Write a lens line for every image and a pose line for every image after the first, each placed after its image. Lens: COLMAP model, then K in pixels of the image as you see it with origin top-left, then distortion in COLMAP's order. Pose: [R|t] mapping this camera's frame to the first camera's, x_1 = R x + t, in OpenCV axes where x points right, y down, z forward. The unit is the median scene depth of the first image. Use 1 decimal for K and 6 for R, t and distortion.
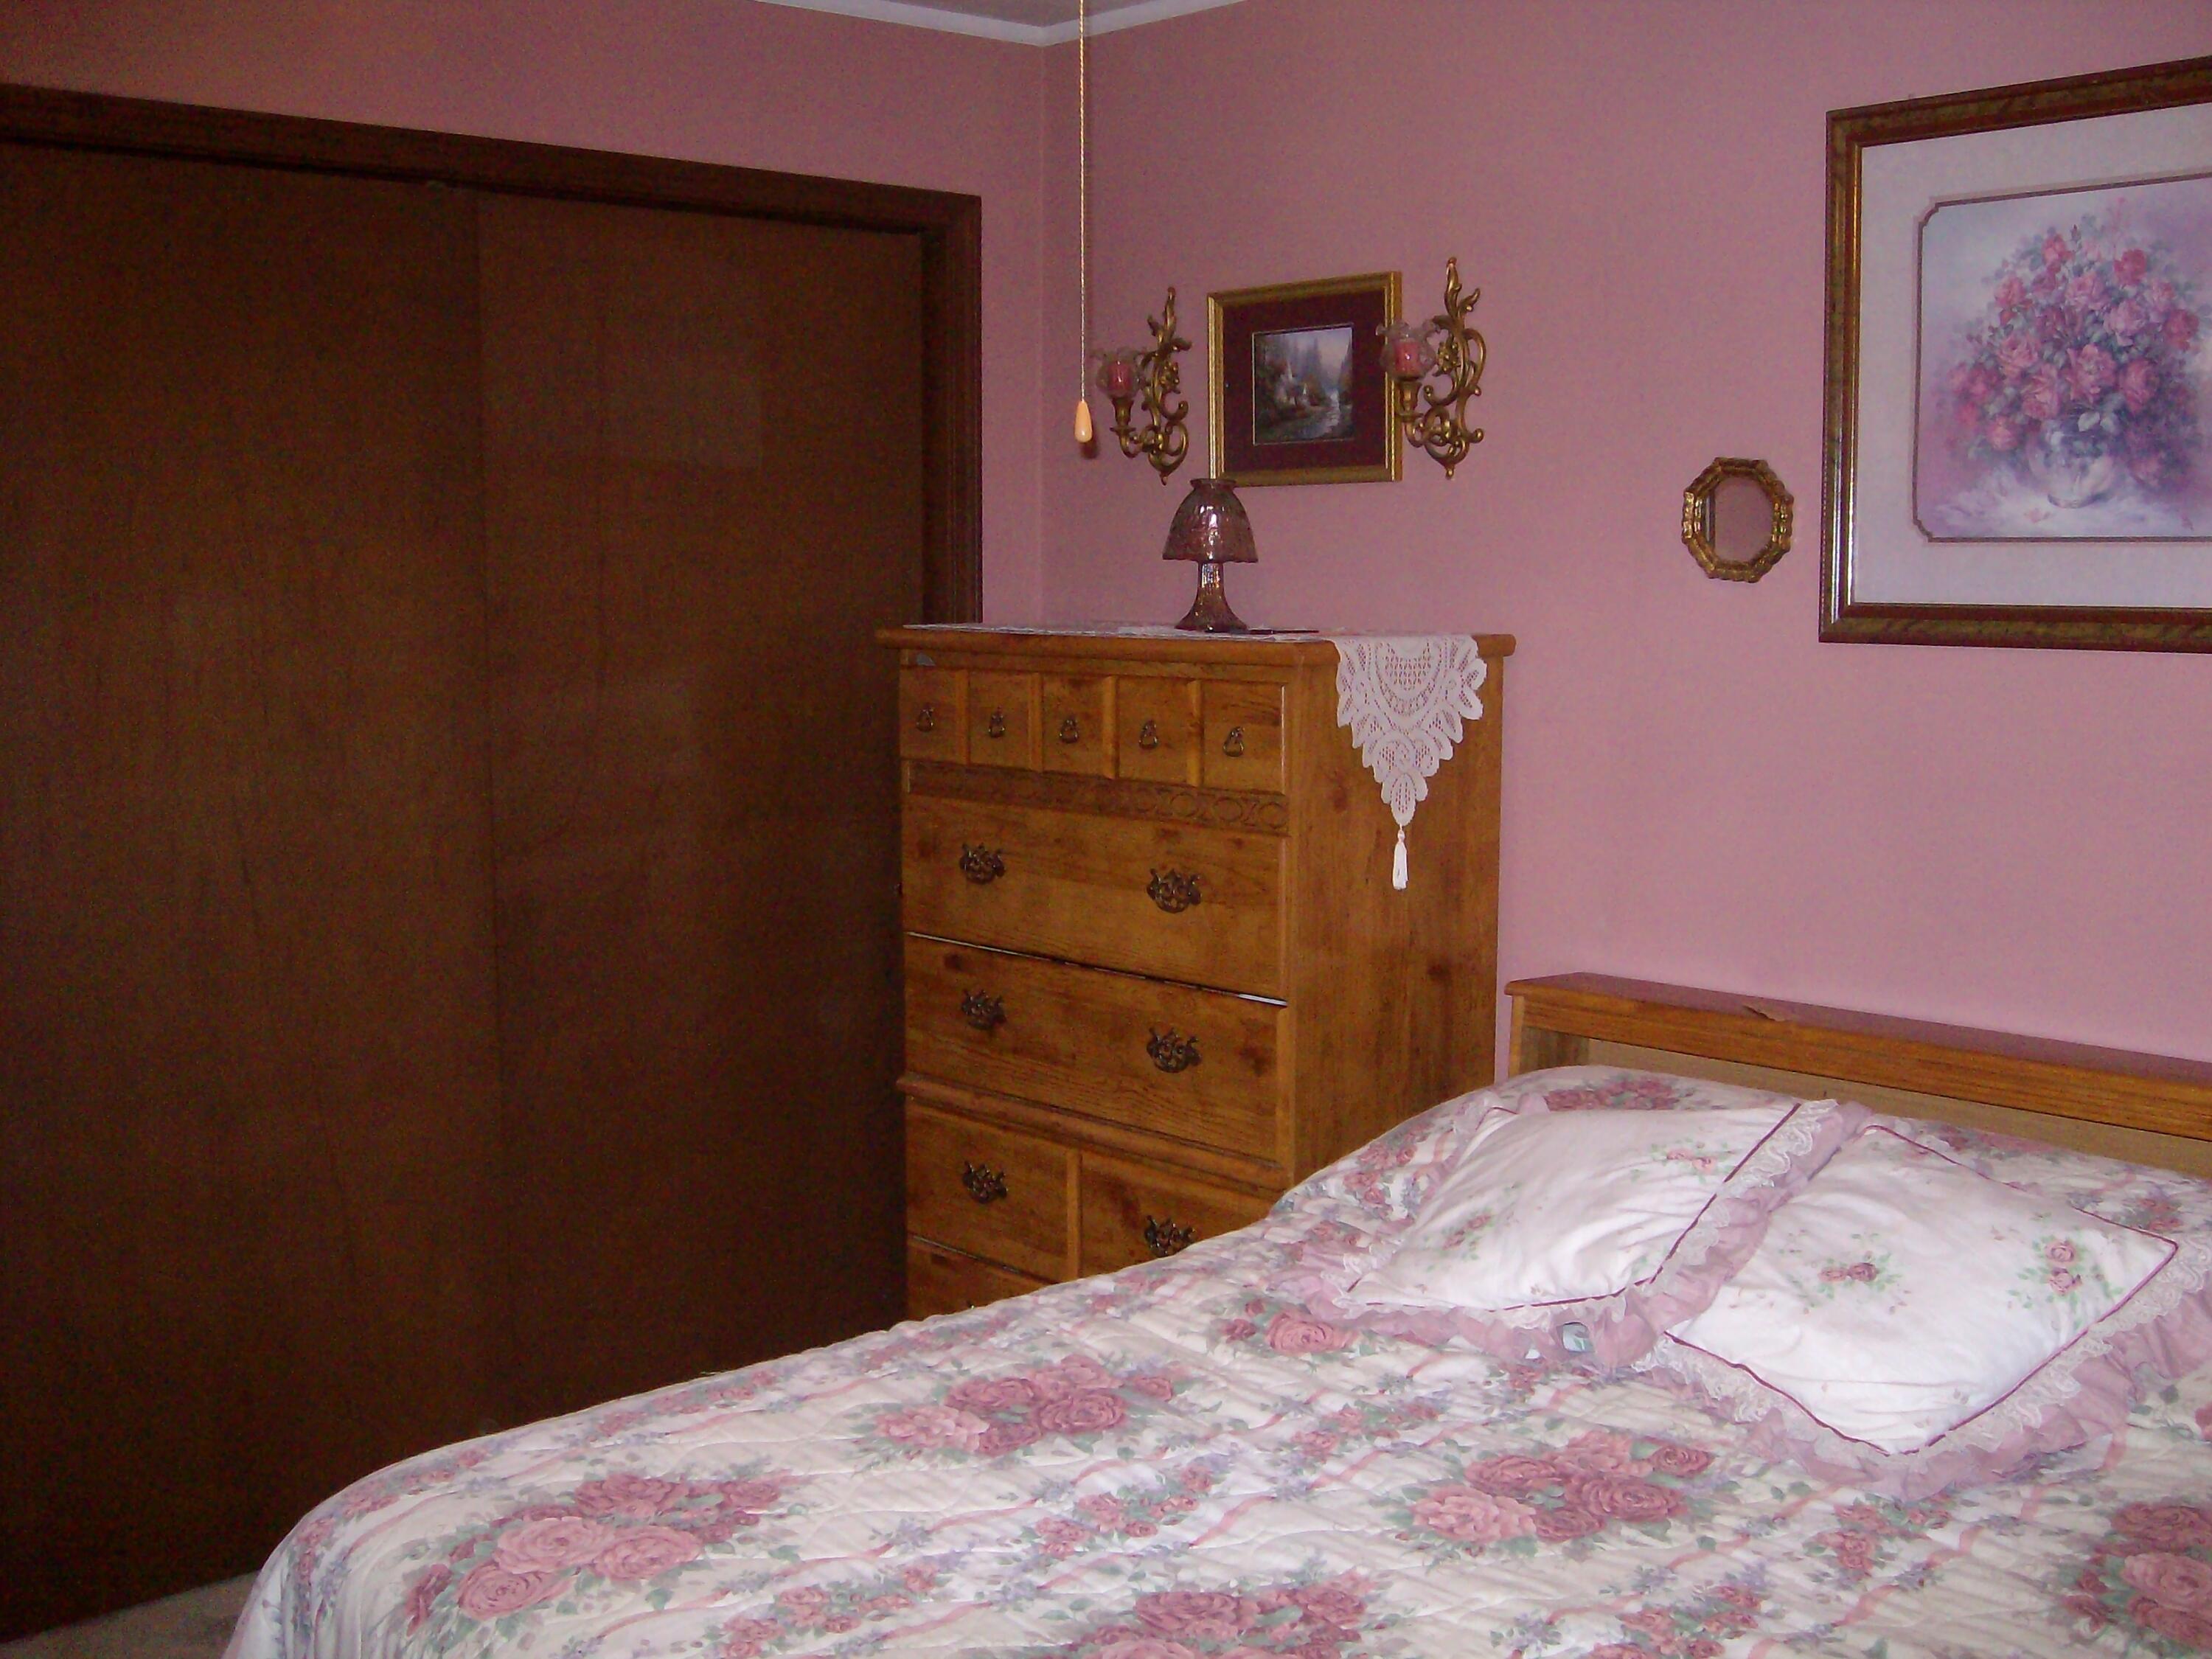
lens RADIAL K [[2328.6, 0, 1108.1], [0, 2328.6, 857.6], [0, 0, 1]] dist [-0.171146, 0.160276]
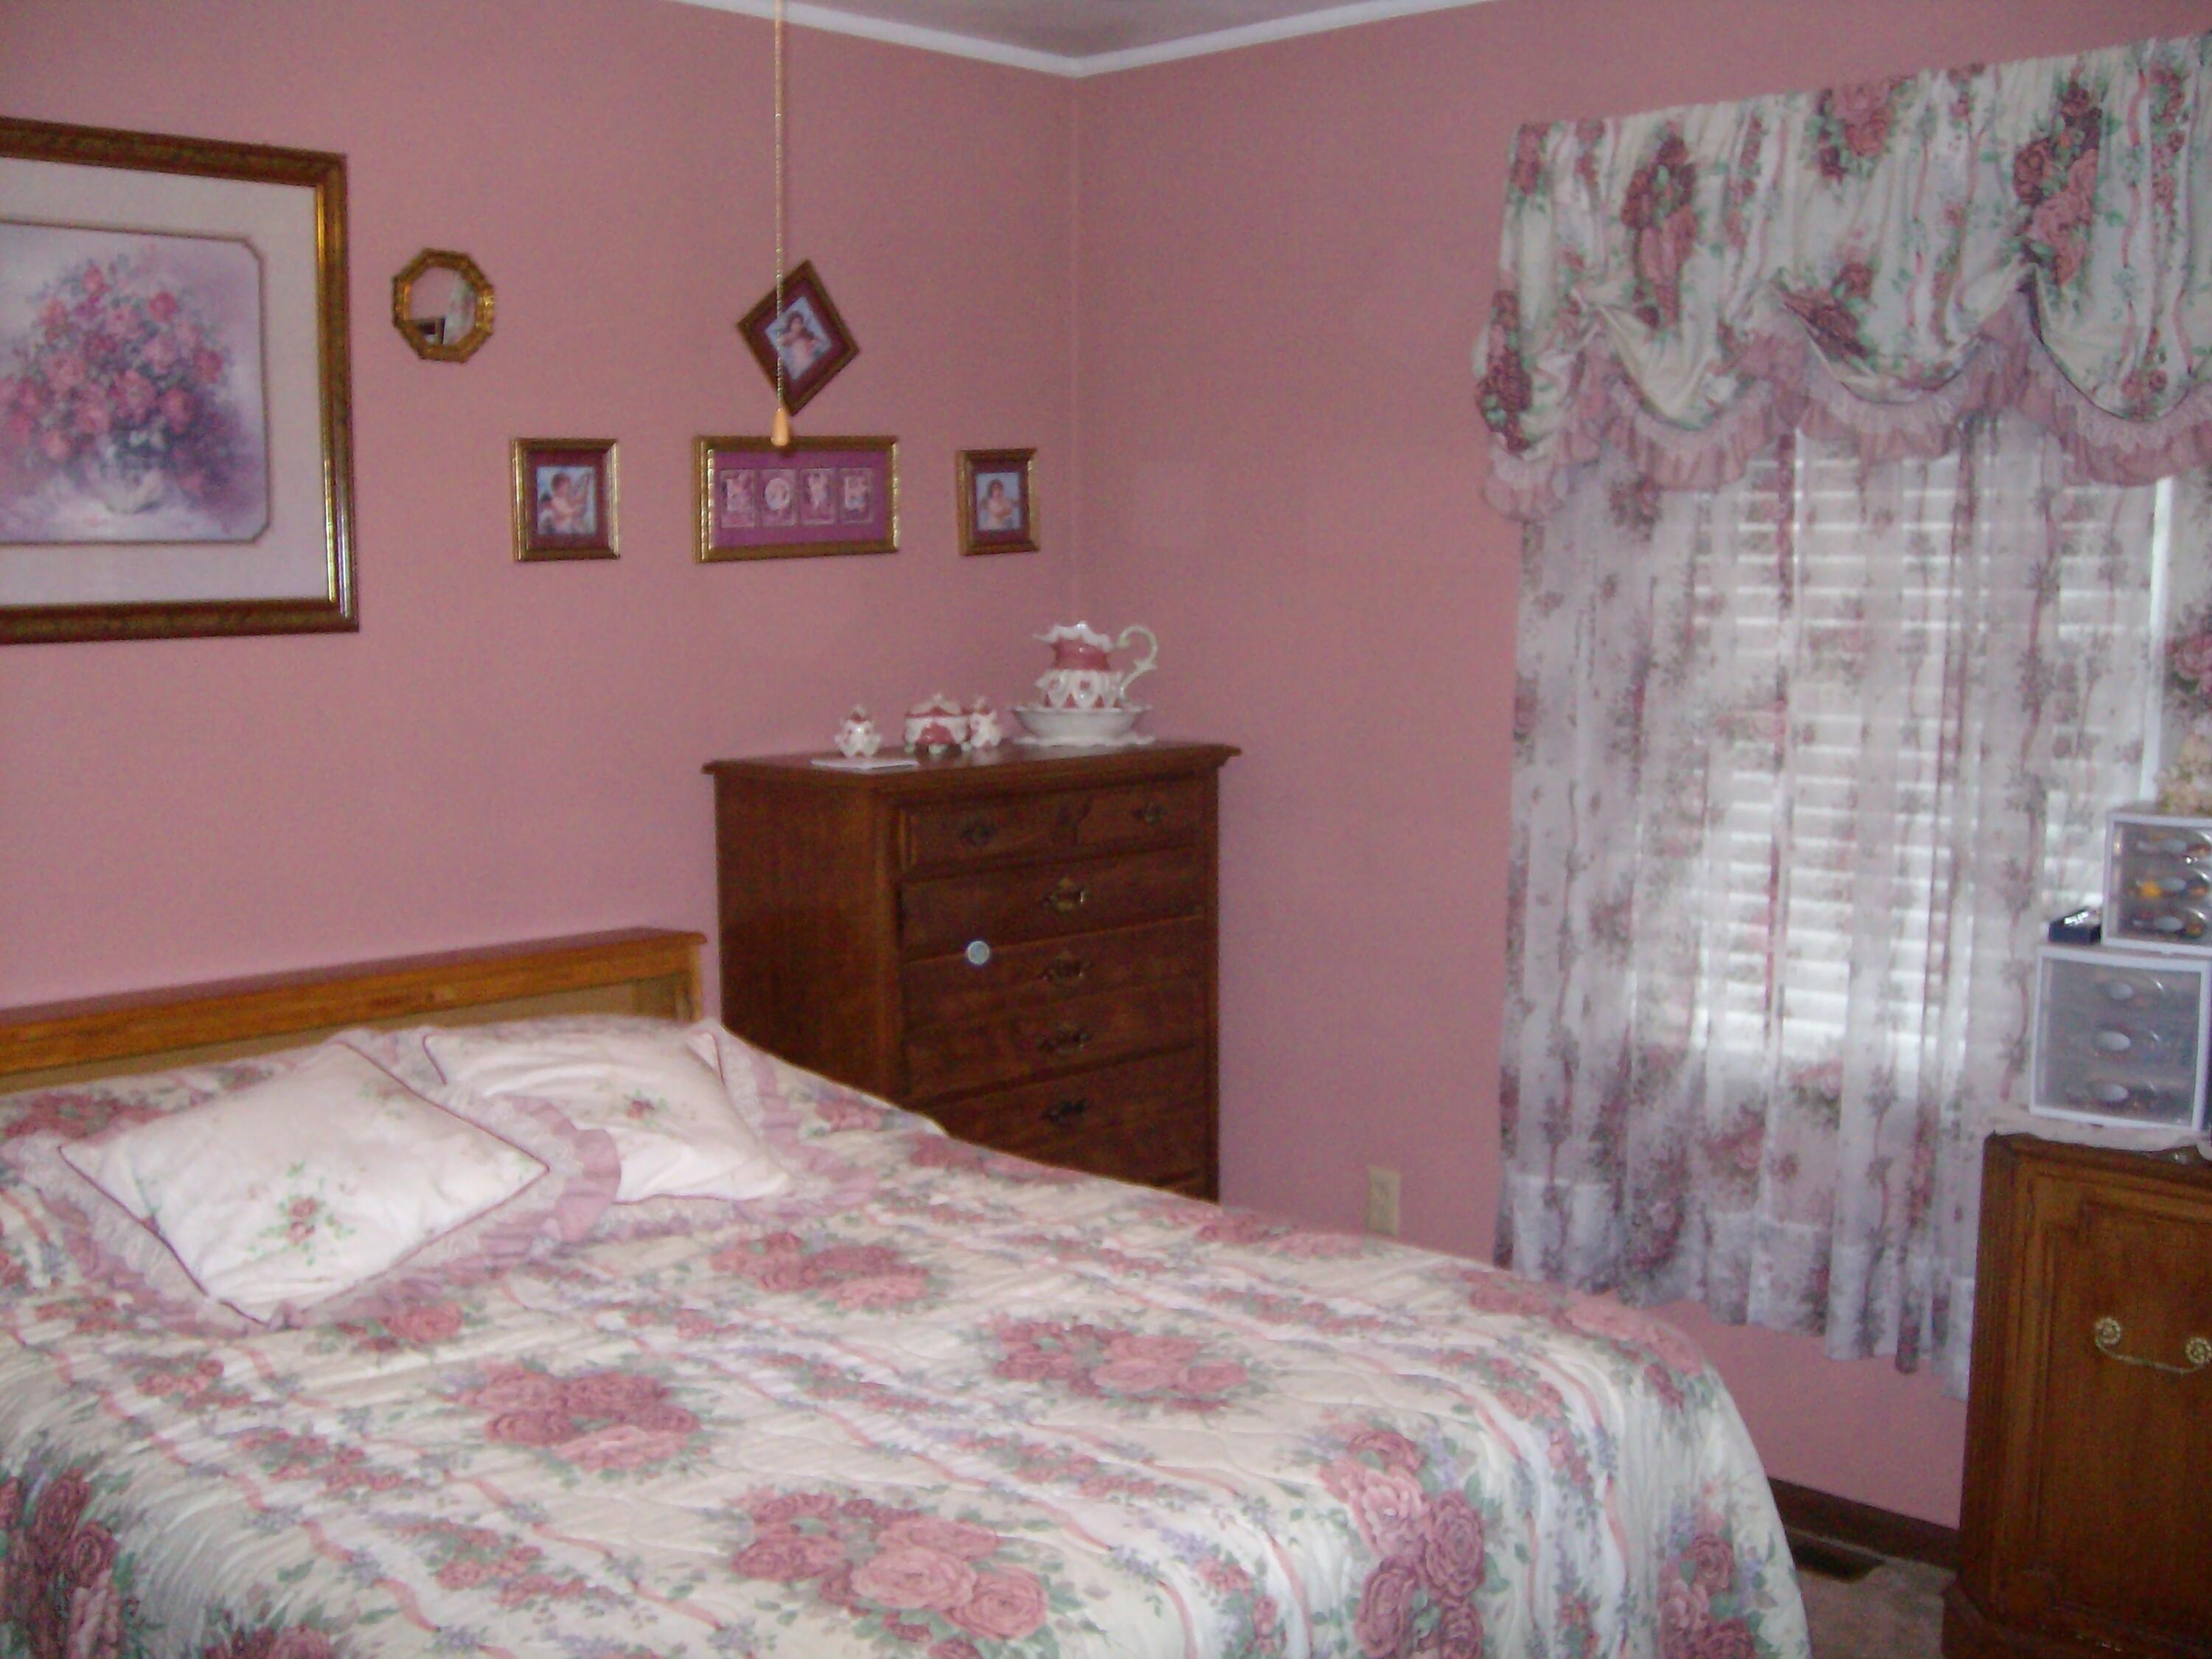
lens RADIAL K [[2328.6, 0, 1108.1], [0, 2328.6, 857.6], [0, 0, 1]] dist [-0.171146, 0.160276]
pose [[-0.033047, -0.123703, 0.991769, -0.736263], [0.126065, 0.983870, 0.126918, -0.069202], [-0.991471, 0.129222, -0.016919, 0.567787]]
